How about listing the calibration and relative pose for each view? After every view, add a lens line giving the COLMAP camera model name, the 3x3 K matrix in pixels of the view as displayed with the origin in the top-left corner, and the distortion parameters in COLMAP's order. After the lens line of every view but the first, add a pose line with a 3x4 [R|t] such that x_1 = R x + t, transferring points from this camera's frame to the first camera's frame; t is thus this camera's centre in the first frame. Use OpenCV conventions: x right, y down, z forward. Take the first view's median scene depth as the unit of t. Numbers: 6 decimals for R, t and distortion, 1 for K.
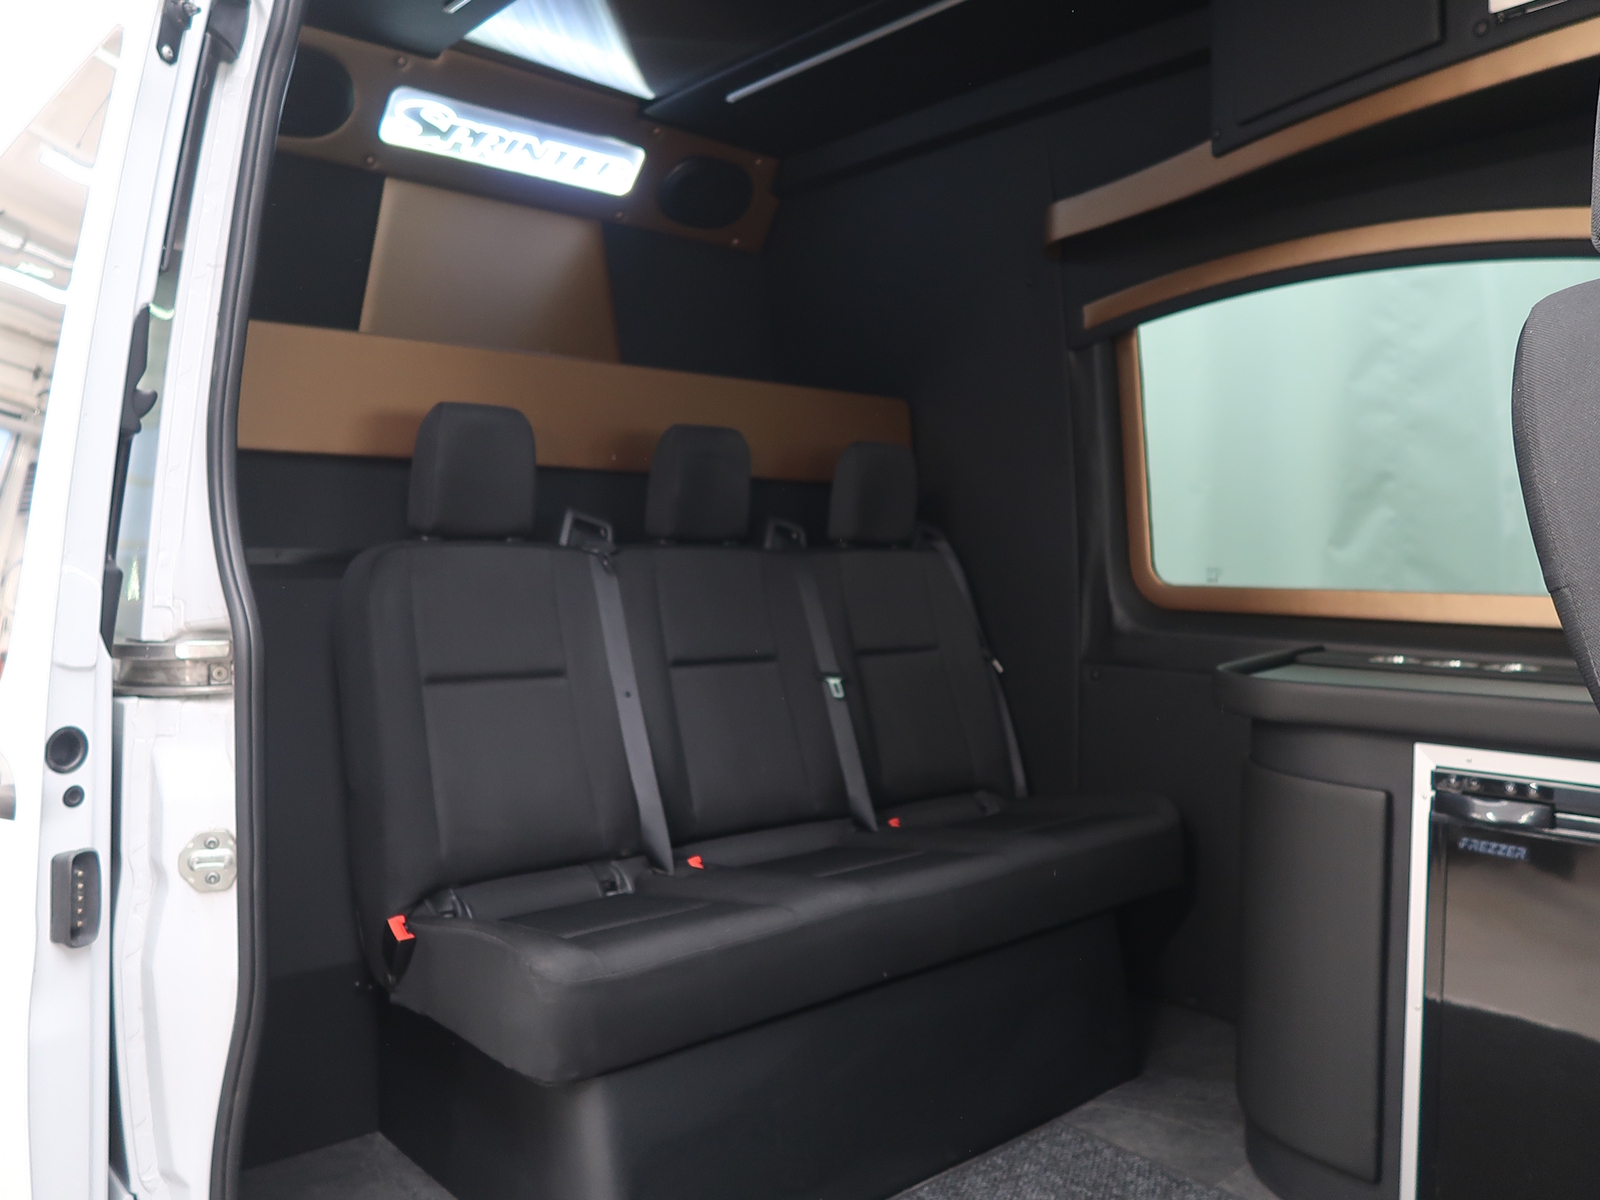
lens RADIAL K [[1217.1, 0, 800.0], [0, 1217.1, 600.0], [0, 0, 1]] dist [-0.021694, -0.004873]
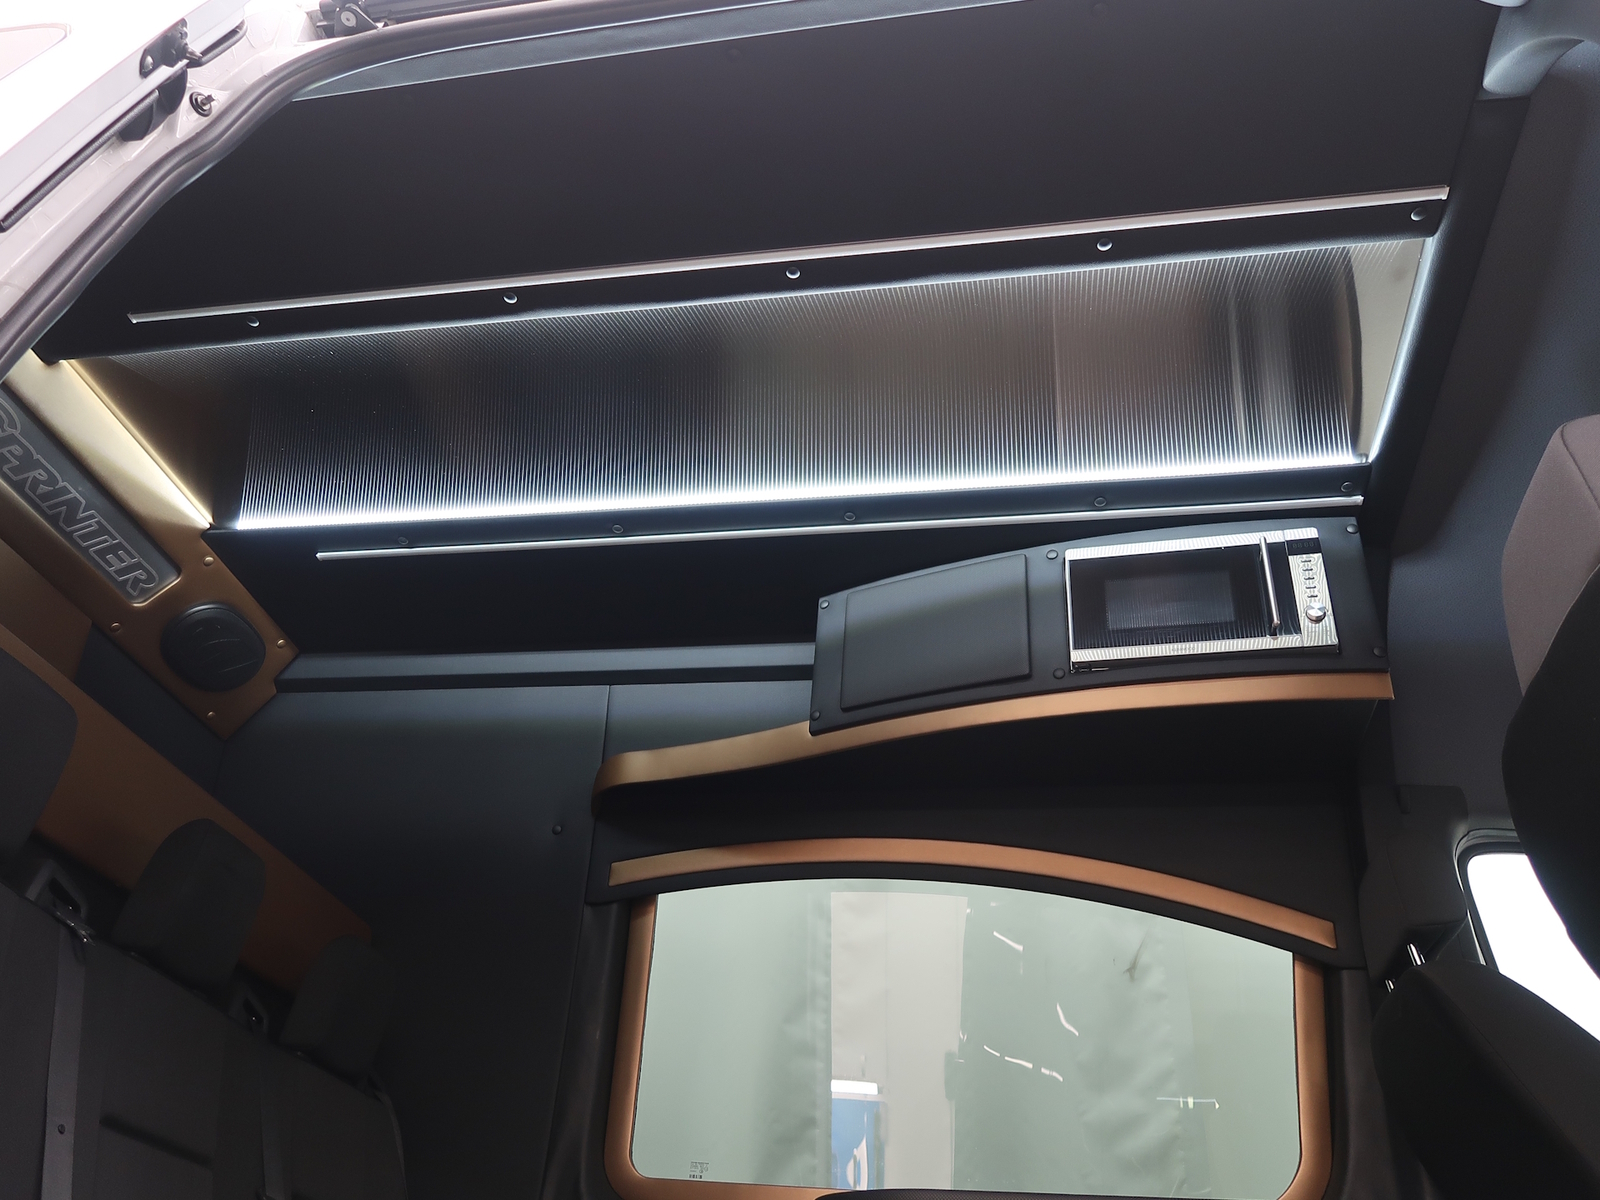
lens RADIAL K [[1217.1, 0, 800.0], [0, 1217.1, 600.0], [0, 0, 1]] dist [-0.021694, -0.004873]
pose [[0.796982, 0.396838, 0.455345, -0.244753], [-0.065242, 0.806029, -0.588269, 0.215173], [-0.600469, 0.439132, 0.668281, 0.189155]]
